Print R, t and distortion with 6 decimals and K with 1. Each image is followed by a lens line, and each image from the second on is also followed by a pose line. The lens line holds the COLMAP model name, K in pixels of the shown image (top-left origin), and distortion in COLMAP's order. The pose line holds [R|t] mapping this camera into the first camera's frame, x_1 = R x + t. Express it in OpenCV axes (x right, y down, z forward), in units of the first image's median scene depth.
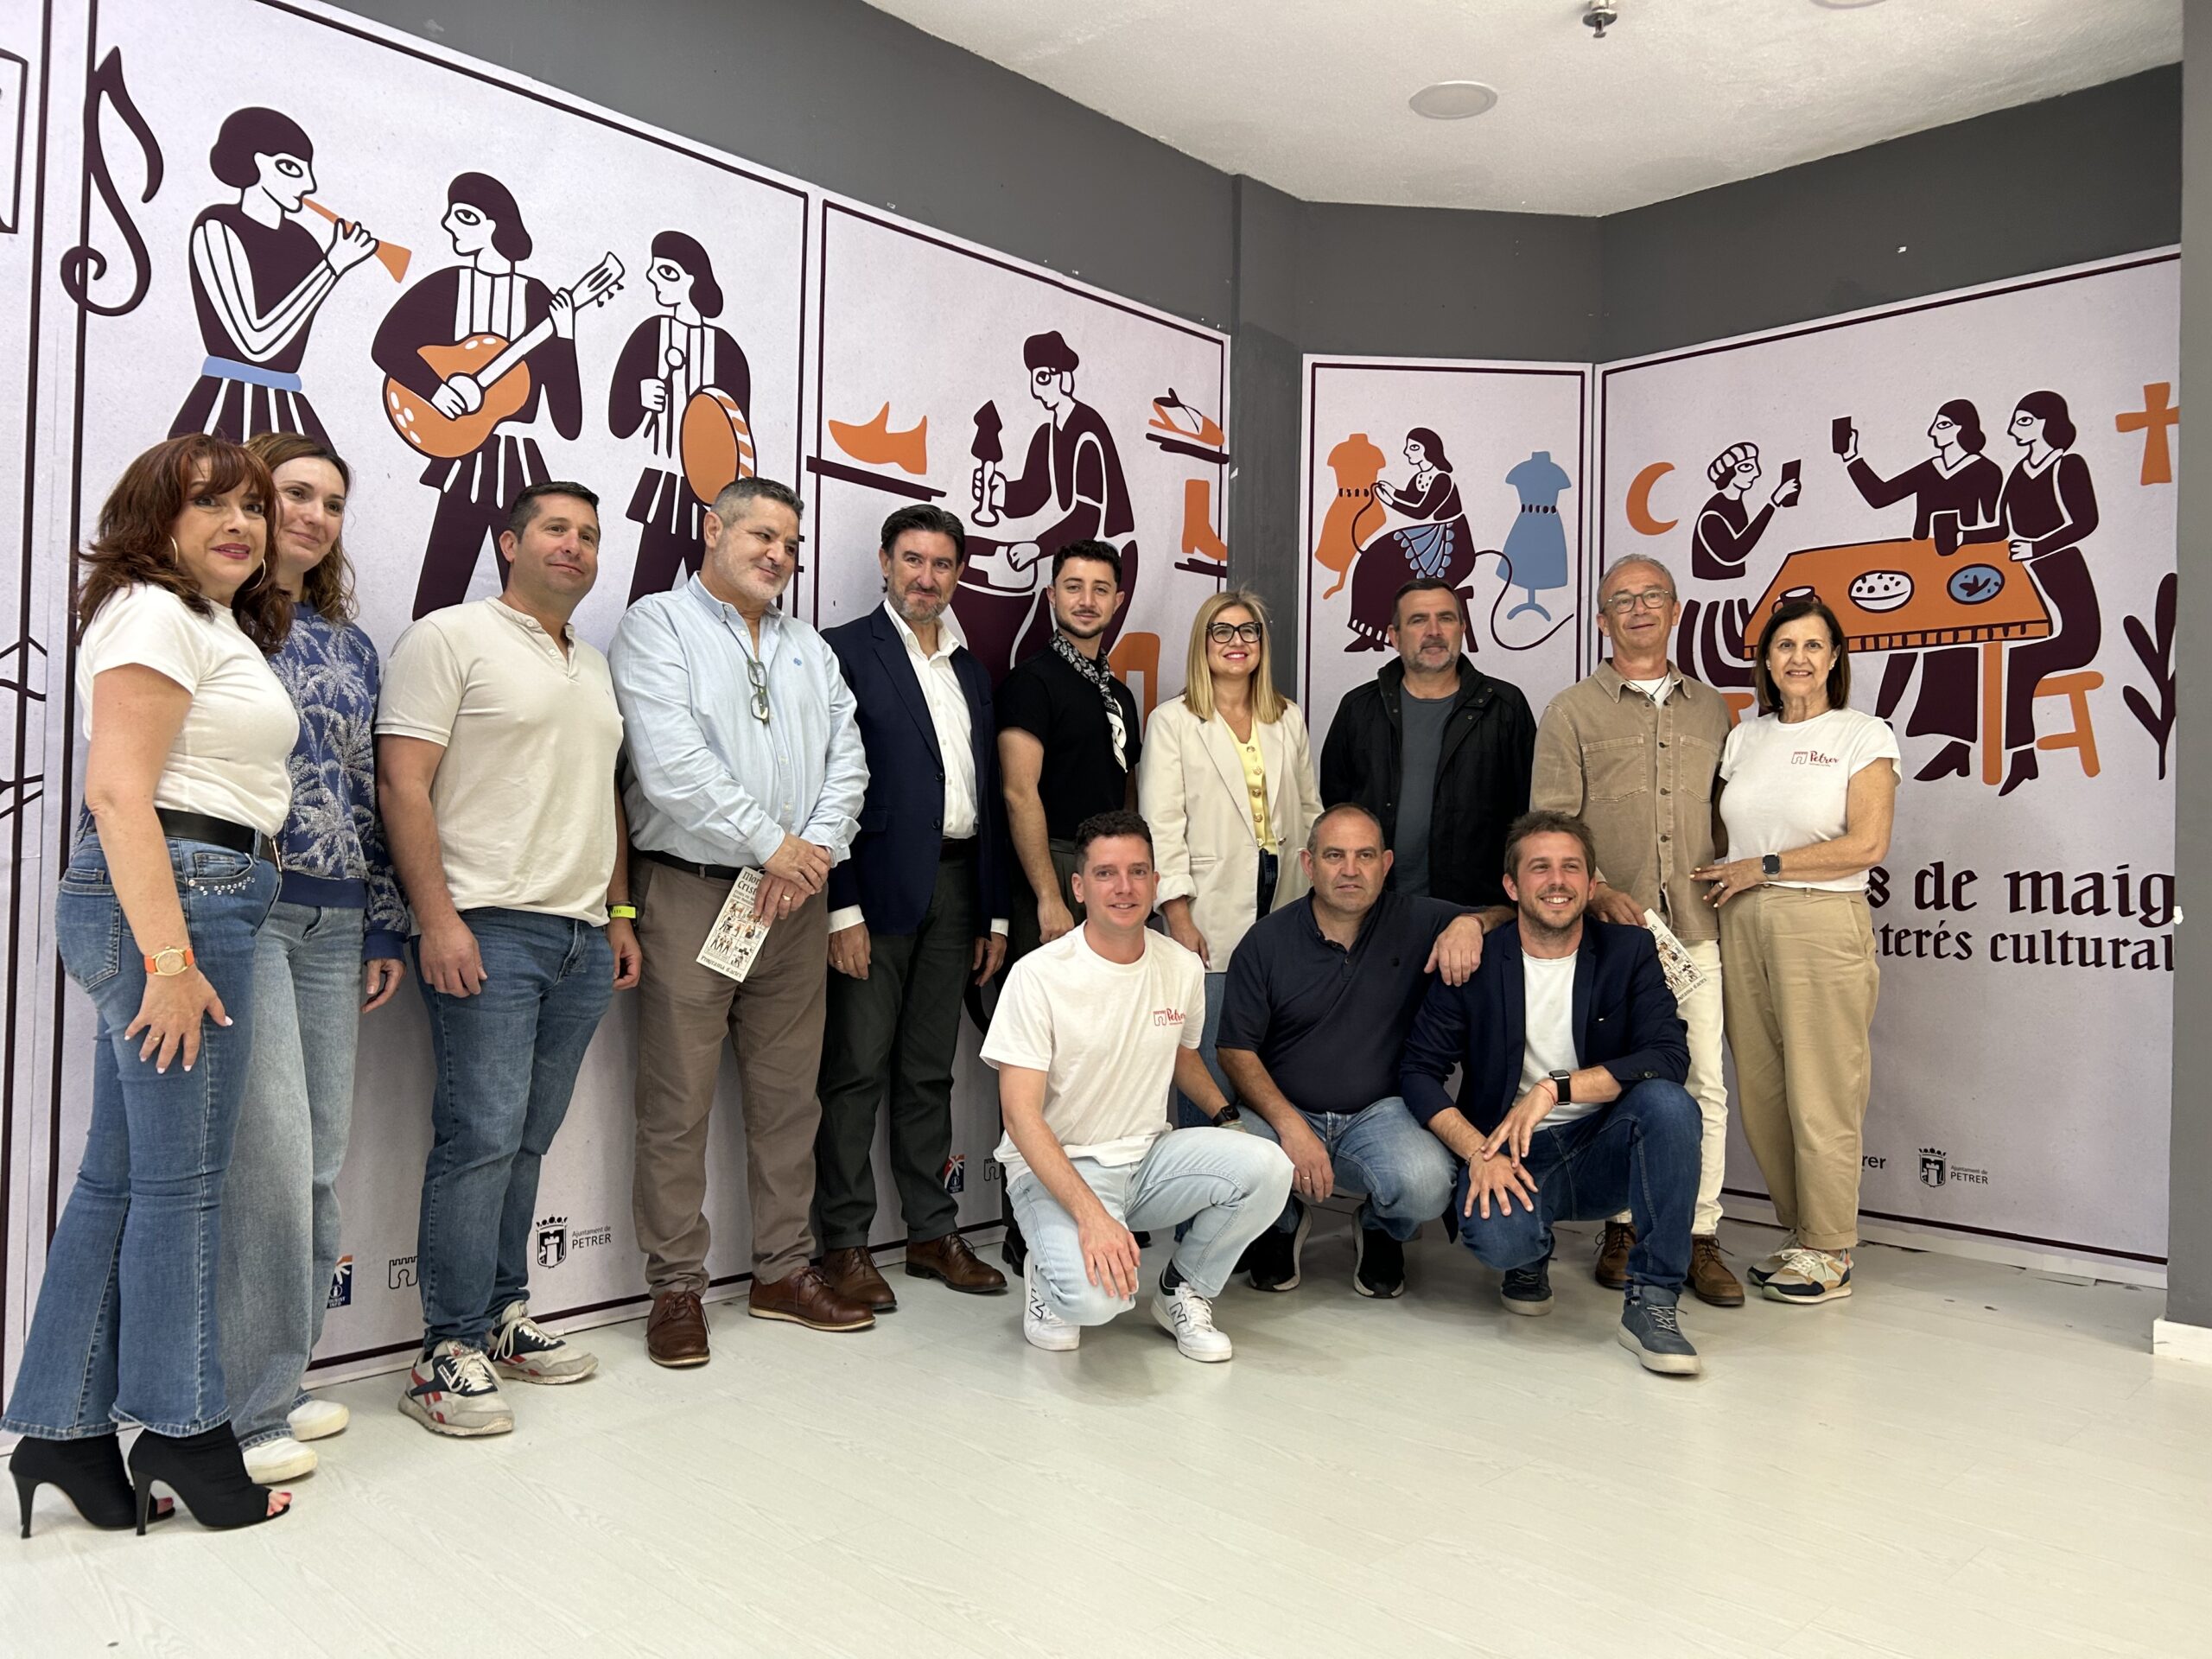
lens RADIAL K [[1681.2, 0, 1103.3], [0, 1681.2, 815.3], [0, 0, 1]] dist [0.058680, -0.055325]
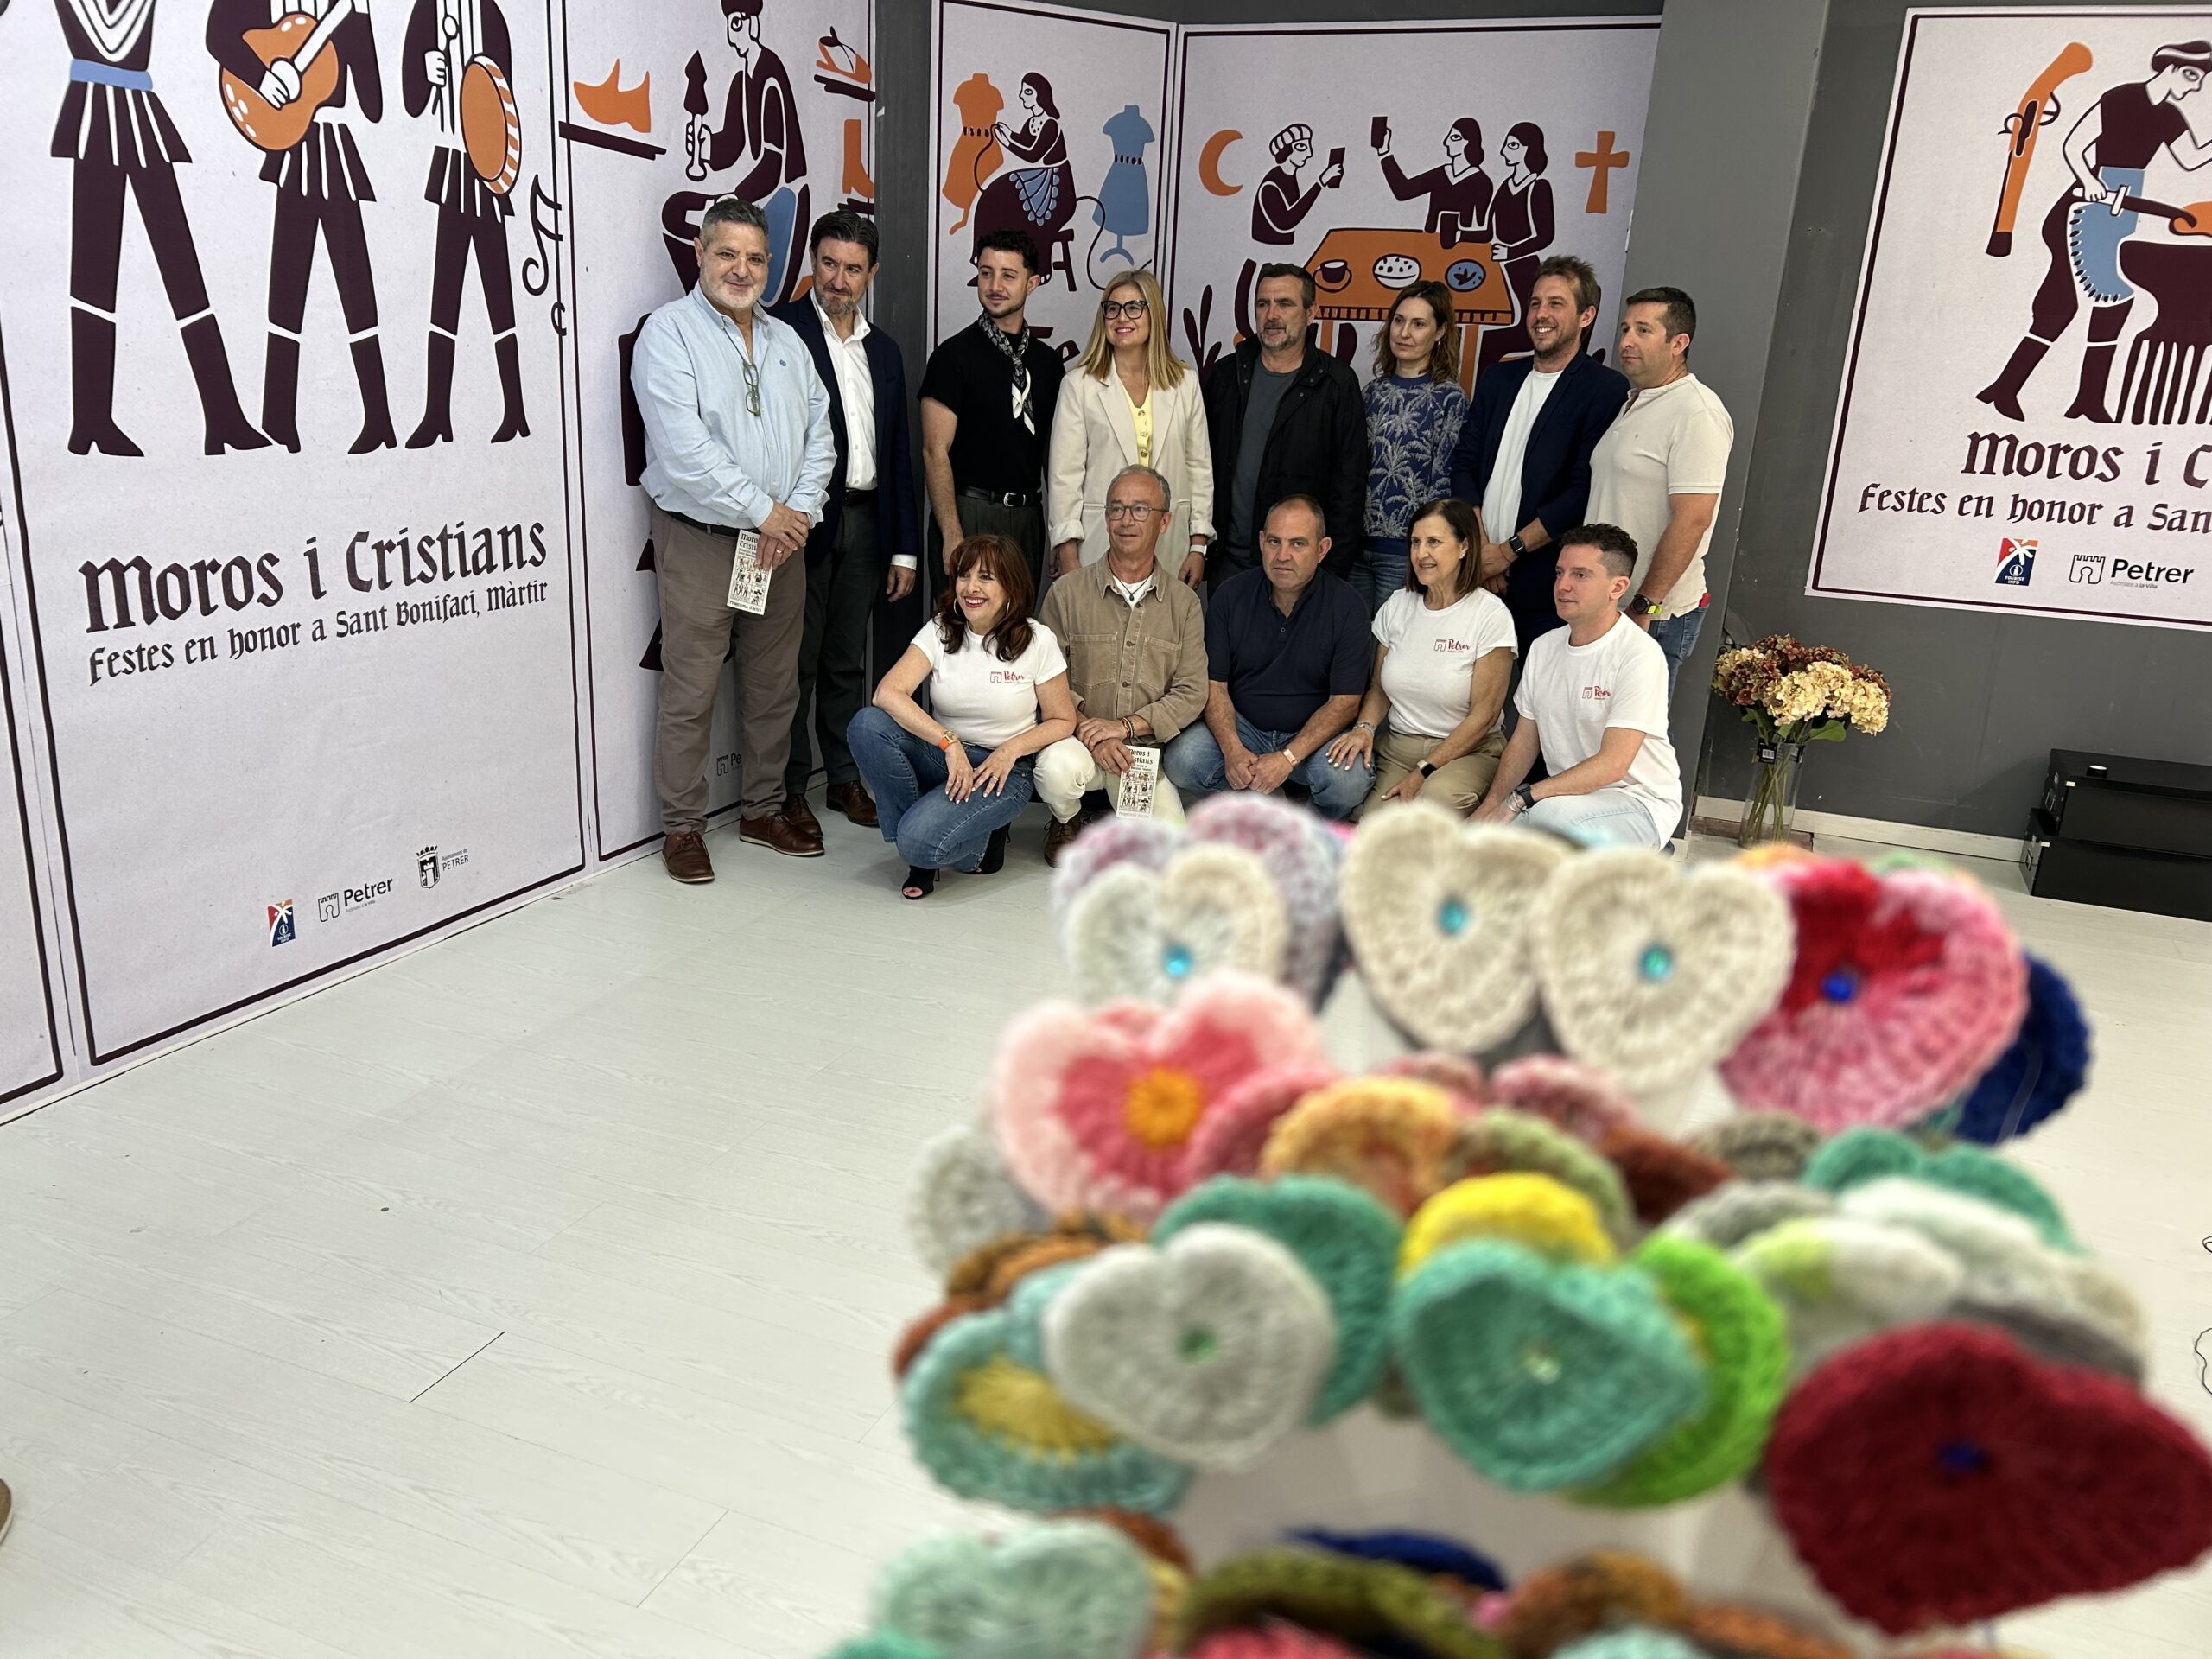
lens RADIAL K [[1681.2, 0, 1124.8], [0, 1681.2, 830.1], [0, 0, 1]] dist [0.058680, -0.055325]
pose [[0.921735, -0.078844, 0.379722, -0.264575], [-0.043896, 0.951615, 0.304142, -0.121767], [-0.385329, -0.297006, 0.873675, -0.162216]]
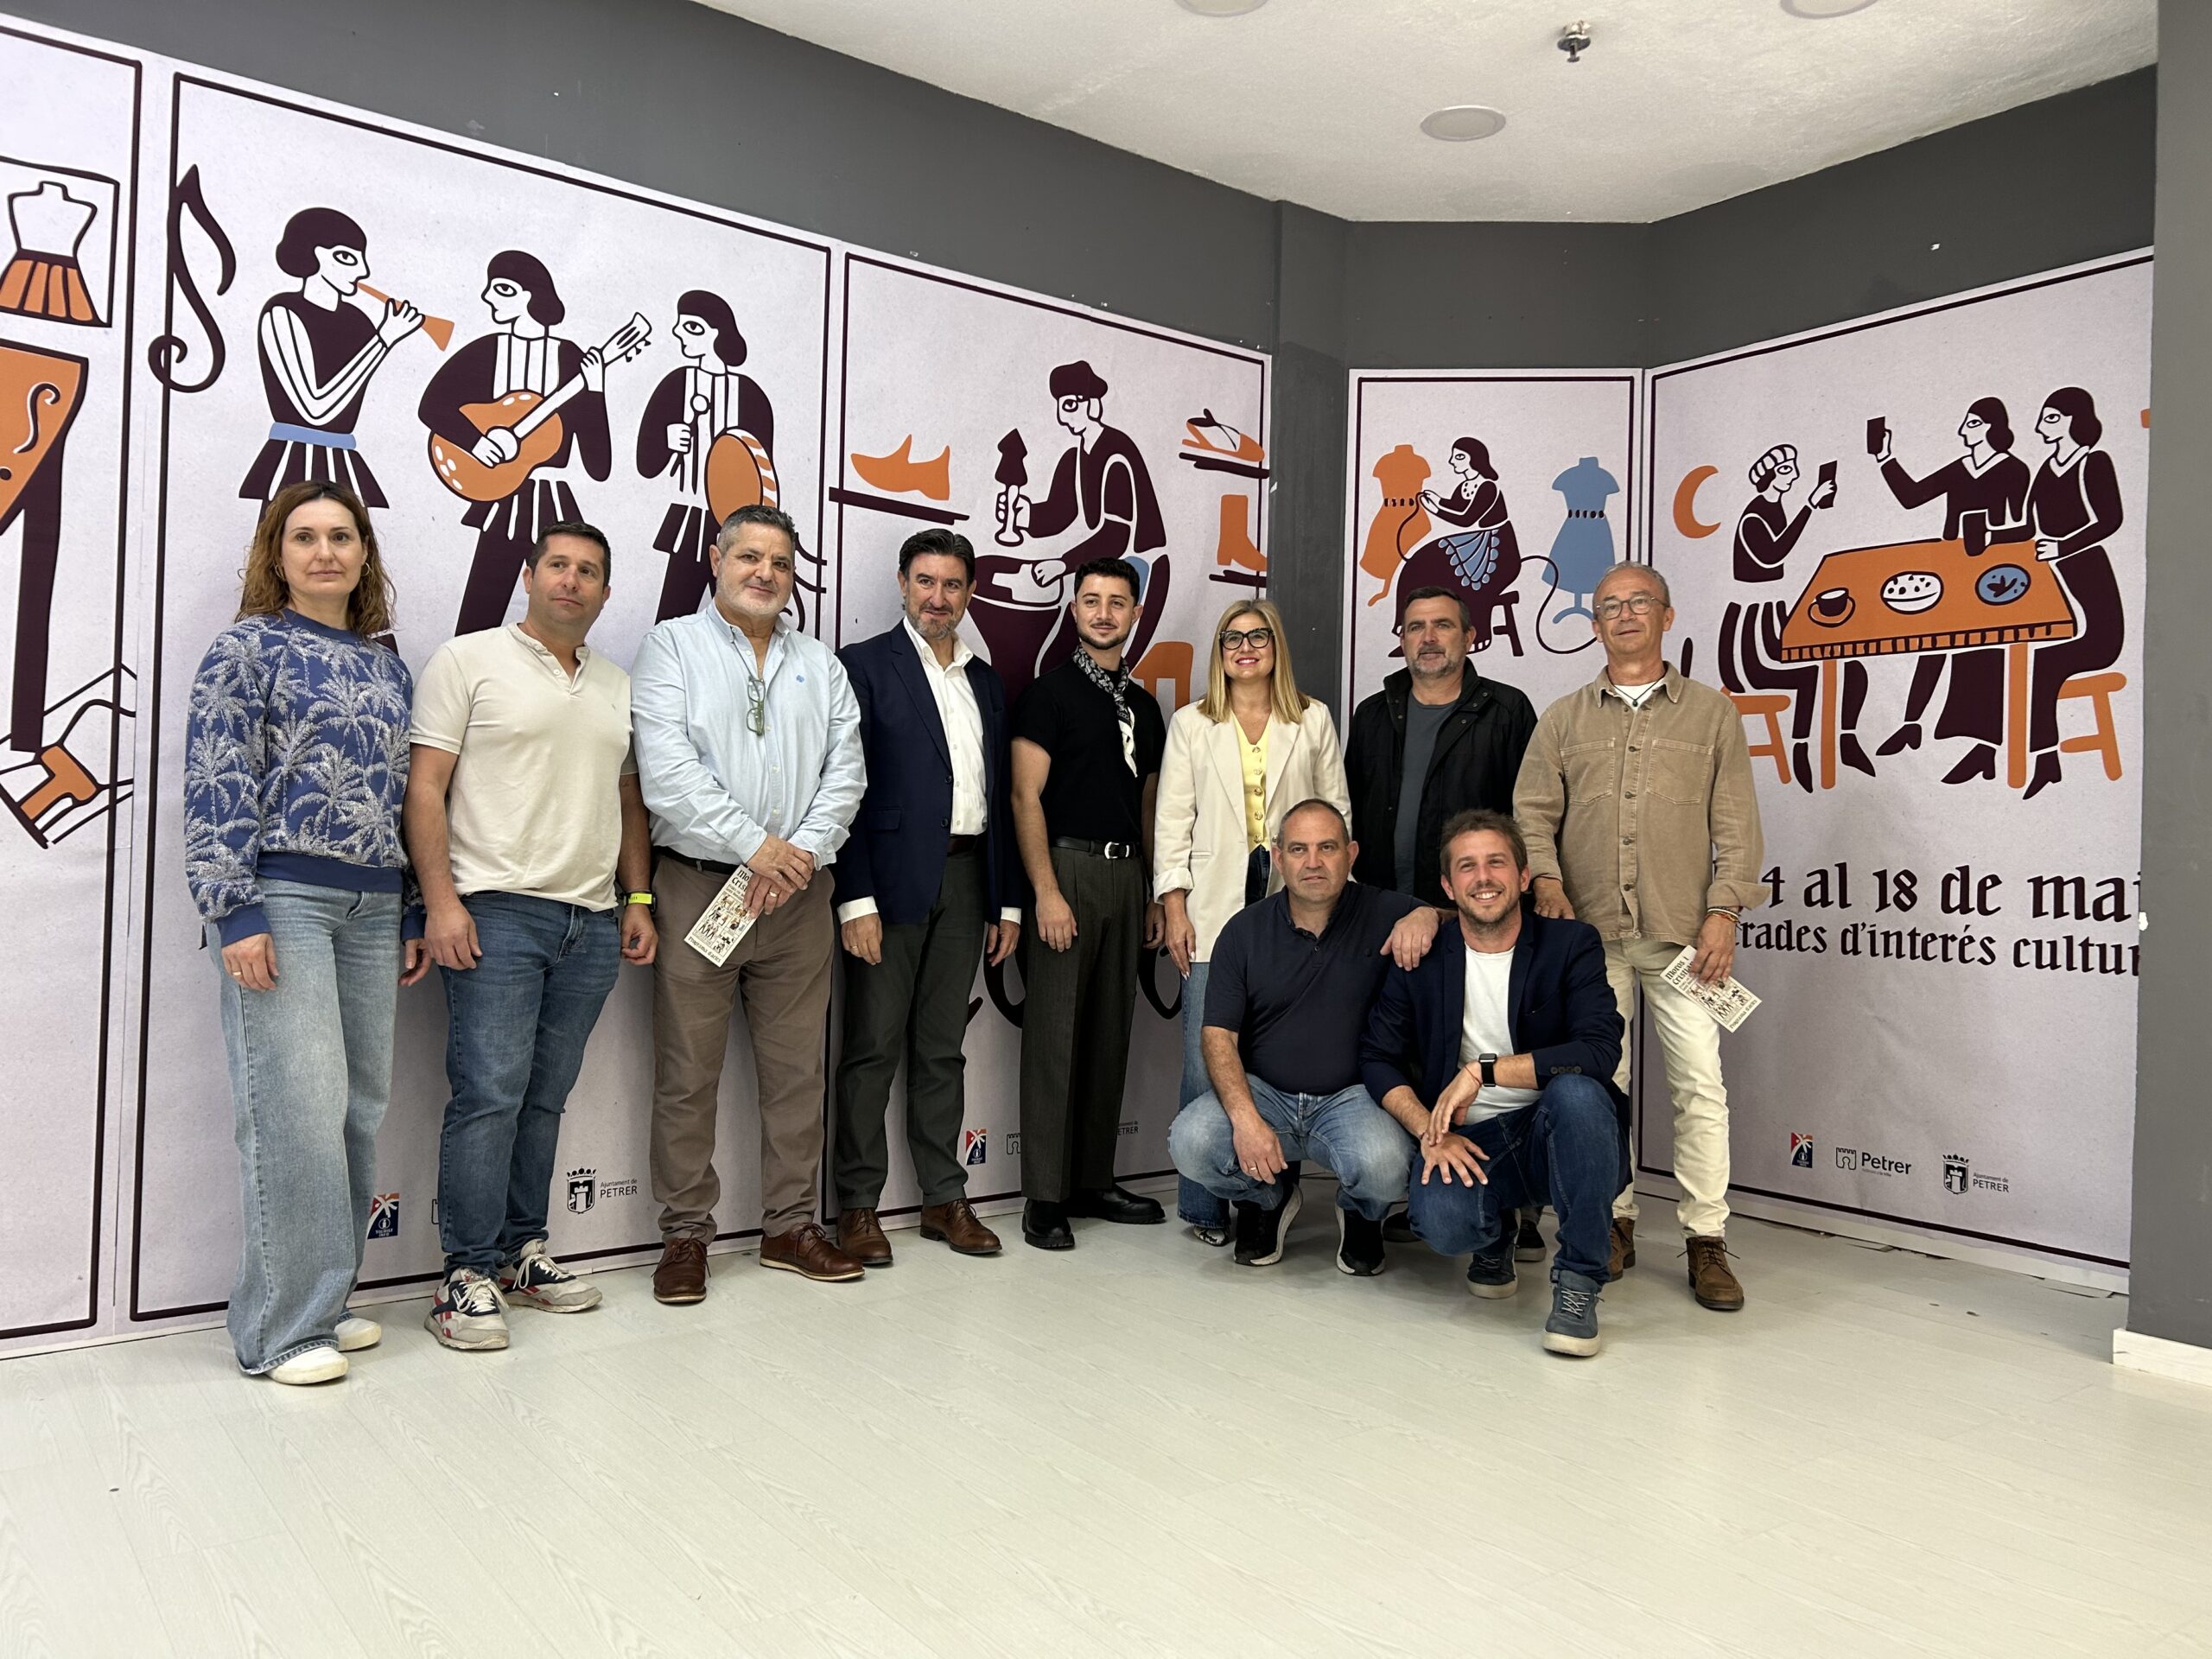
lens RADIAL K [[1681.2, 0, 1111.7], [0, 1681.2, 816.2], [0, 0, 1]] dist [0.058680, -0.055325]
pose [[0.989342, 0.004163, -0.145554, 0.154224], [-0.003810, 0.999989, 0.002702, -0.002277], [0.145564, -0.002119, 0.989347, -0.055019]]
